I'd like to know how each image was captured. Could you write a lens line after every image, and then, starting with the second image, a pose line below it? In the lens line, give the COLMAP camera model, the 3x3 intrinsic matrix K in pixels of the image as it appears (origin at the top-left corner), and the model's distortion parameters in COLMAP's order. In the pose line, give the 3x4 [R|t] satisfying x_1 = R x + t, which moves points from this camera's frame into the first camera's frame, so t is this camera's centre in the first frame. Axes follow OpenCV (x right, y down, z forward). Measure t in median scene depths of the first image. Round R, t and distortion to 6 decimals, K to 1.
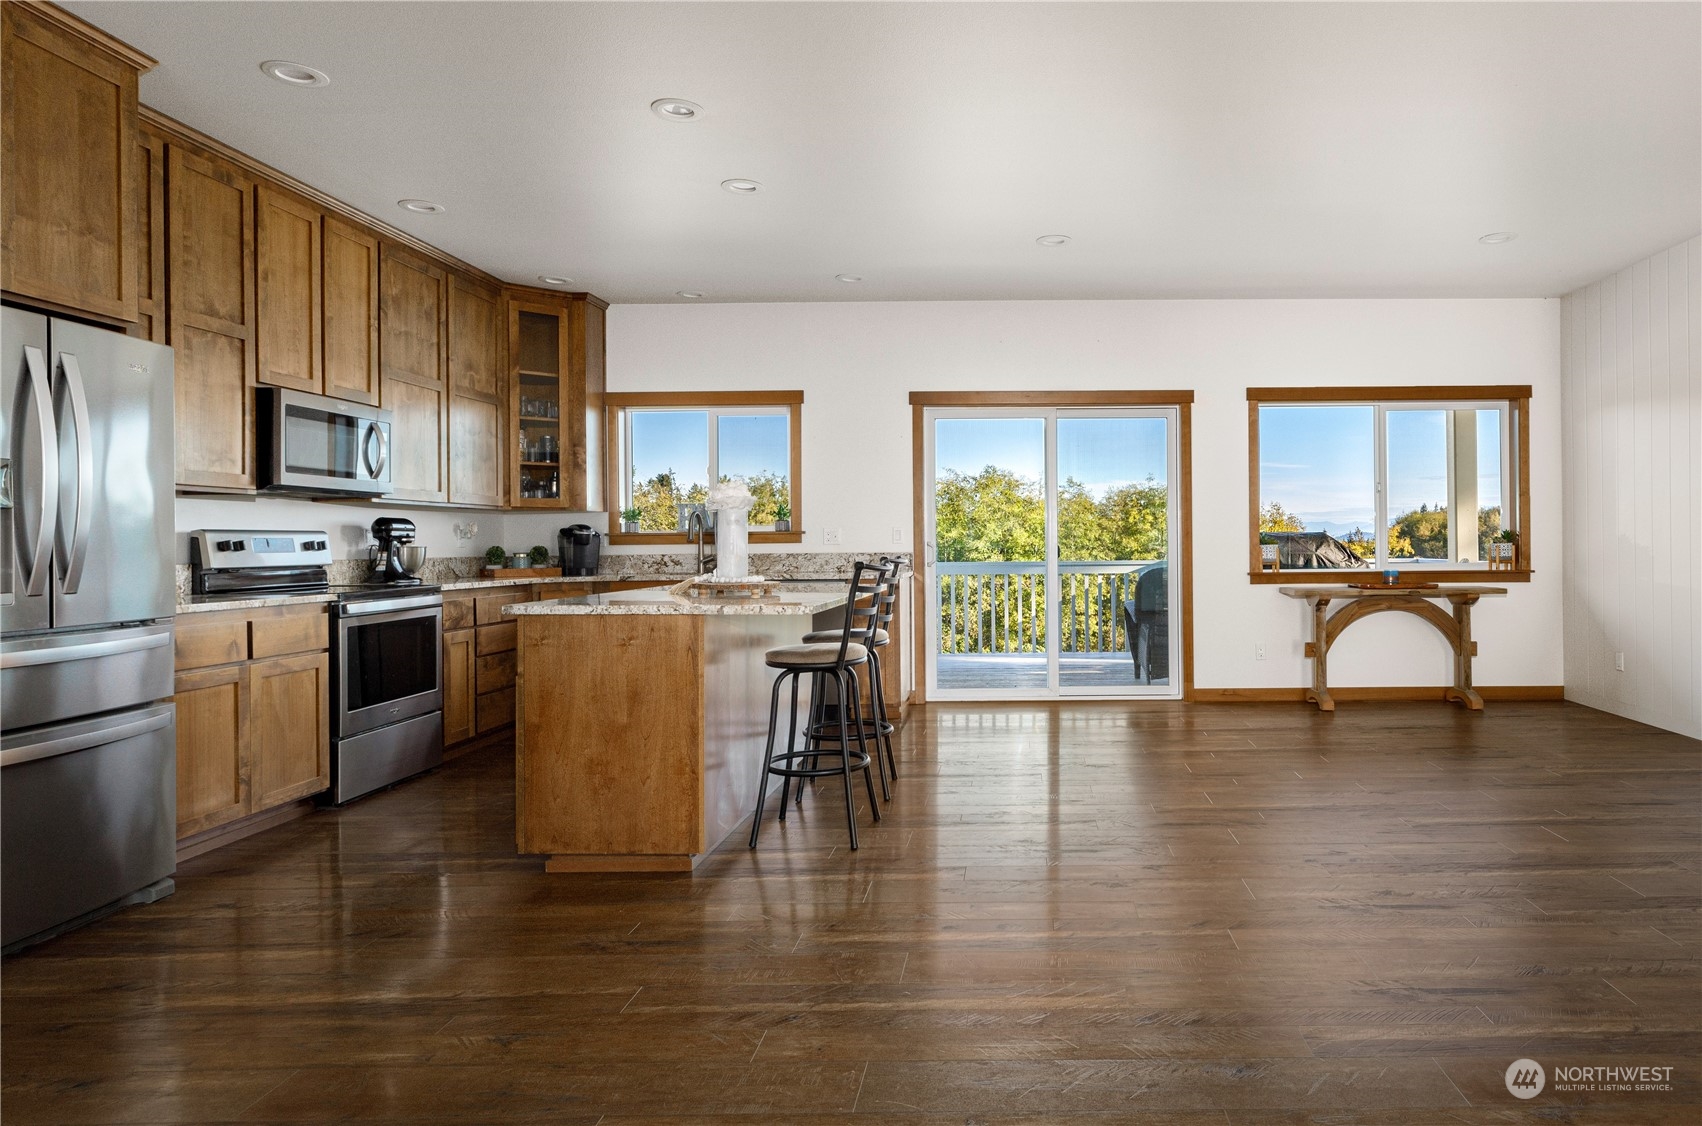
lens RADIAL K [[1023.3, 0, 980.7], [0, 1023.3, 541.7], [0, 0, 1]] dist [0.015107, -0.001208]
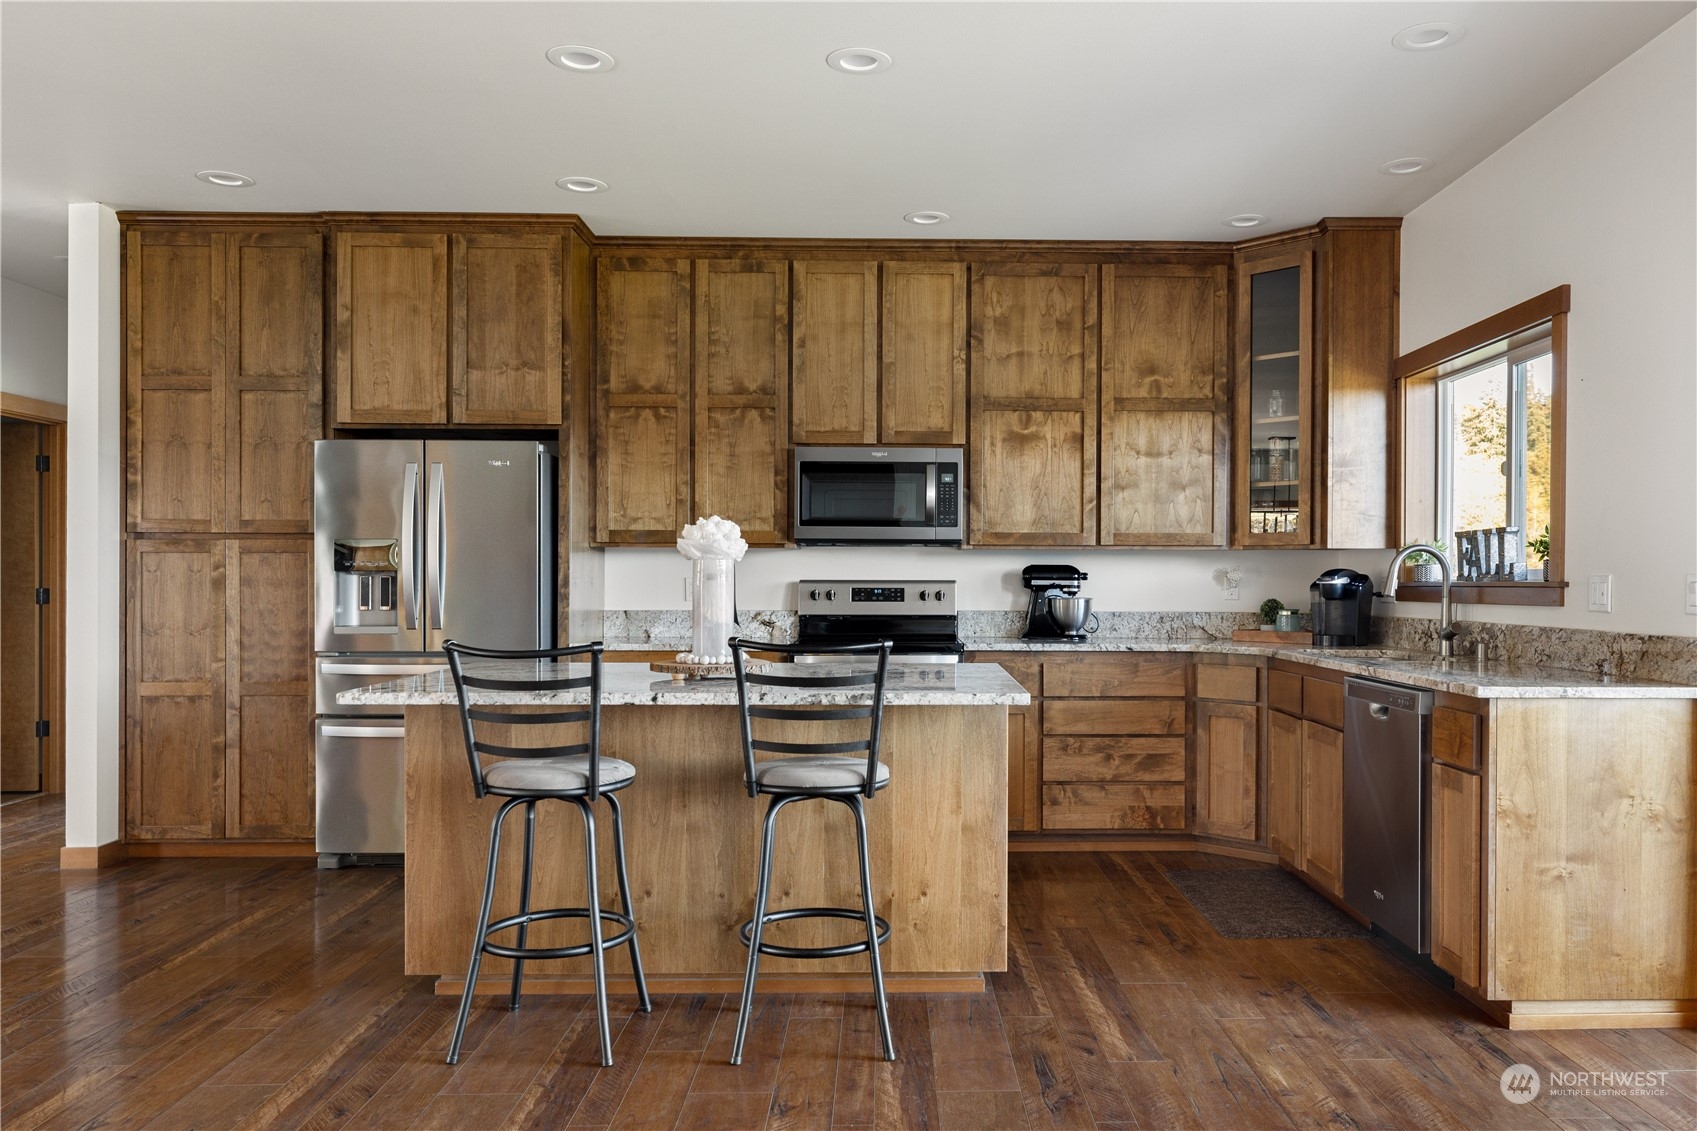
lens RADIAL K [[1274.3, 0, 885.4], [0, 1274.3, 582.7], [0, 0, 1]] dist [0.011372, 0.003856]
pose [[0.034608, 0.010171, -0.999349, 0.446806], [-0.003343, 0.999944, 0.010061, -0.016187], [0.999395, 0.002993, 0.034640, 0.731443]]
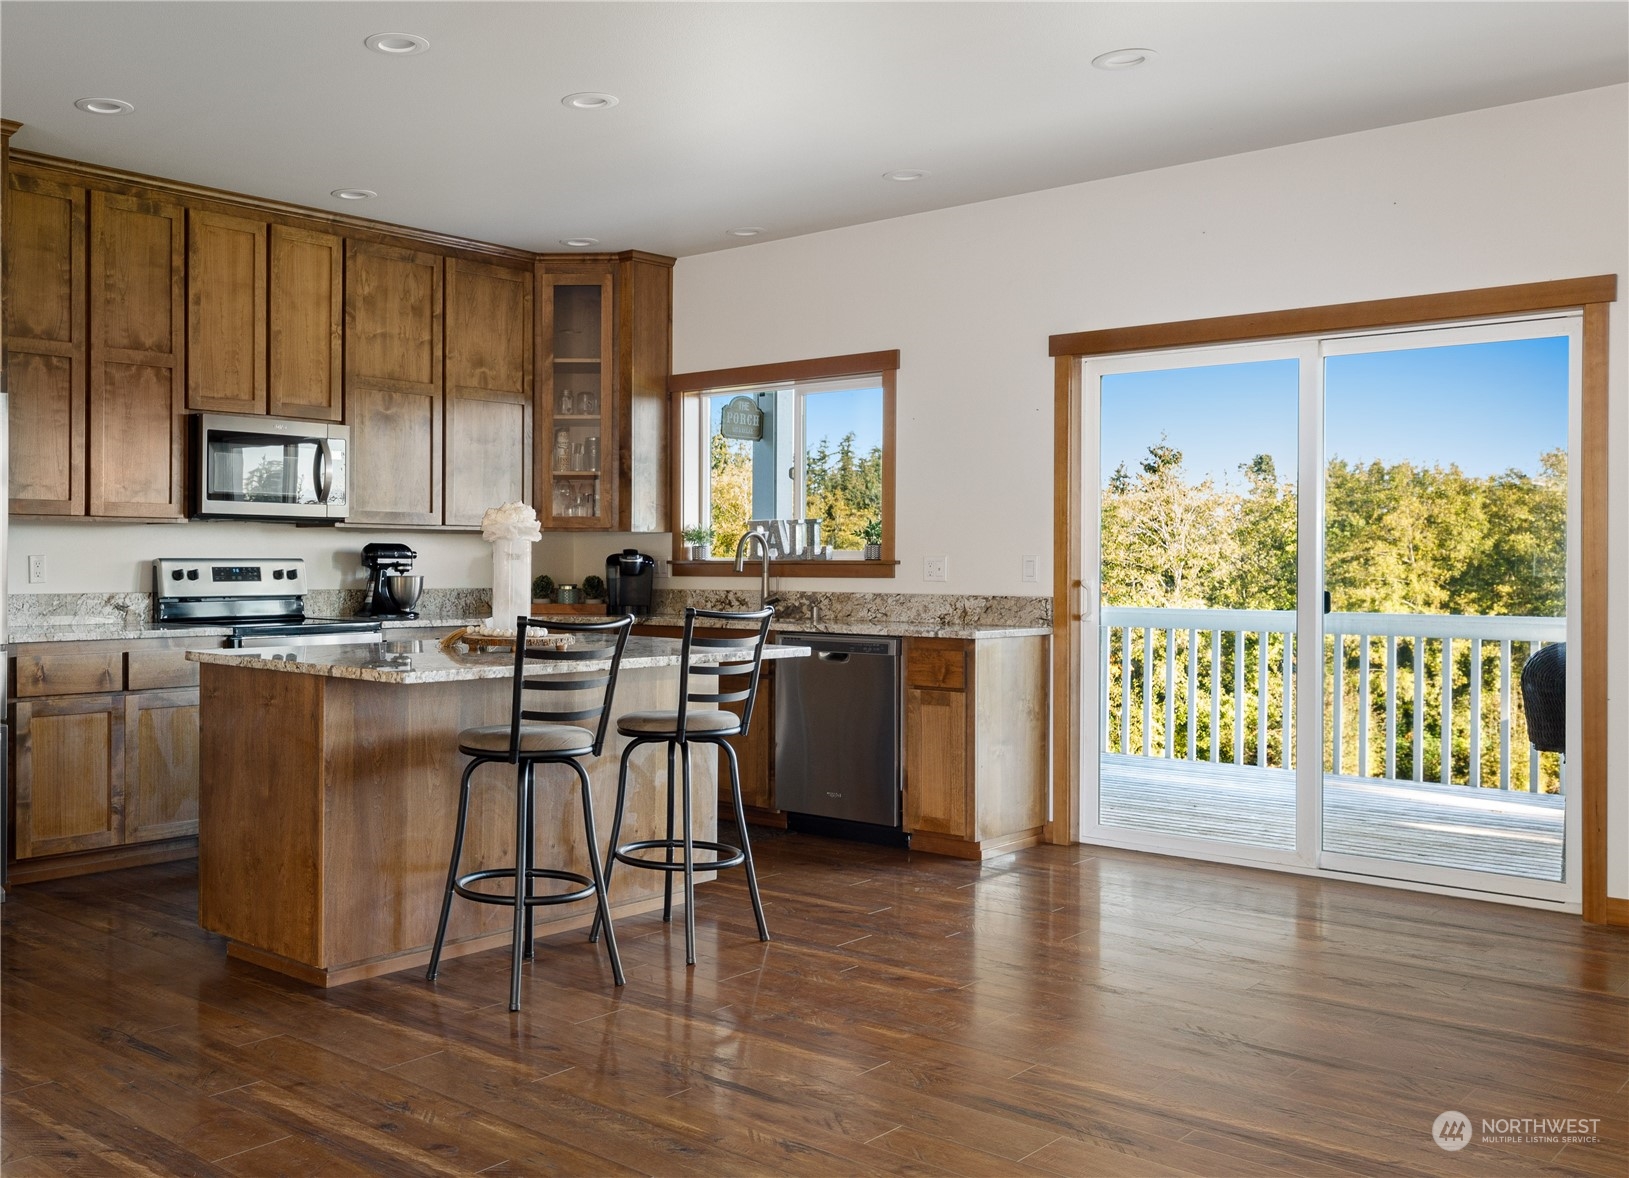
lens RADIAL K [[1533.9, 0, 567.1], [0, 1533.9, 552.6], [0, 0, 1]] dist [0.011679, 0.000000]
pose [[0.712068, 0.006594, -0.702080, 0.410305], [-0.008640, 0.999962, 0.000629, -0.015350], [0.702058, 0.005618, 0.712098, 0.150338]]
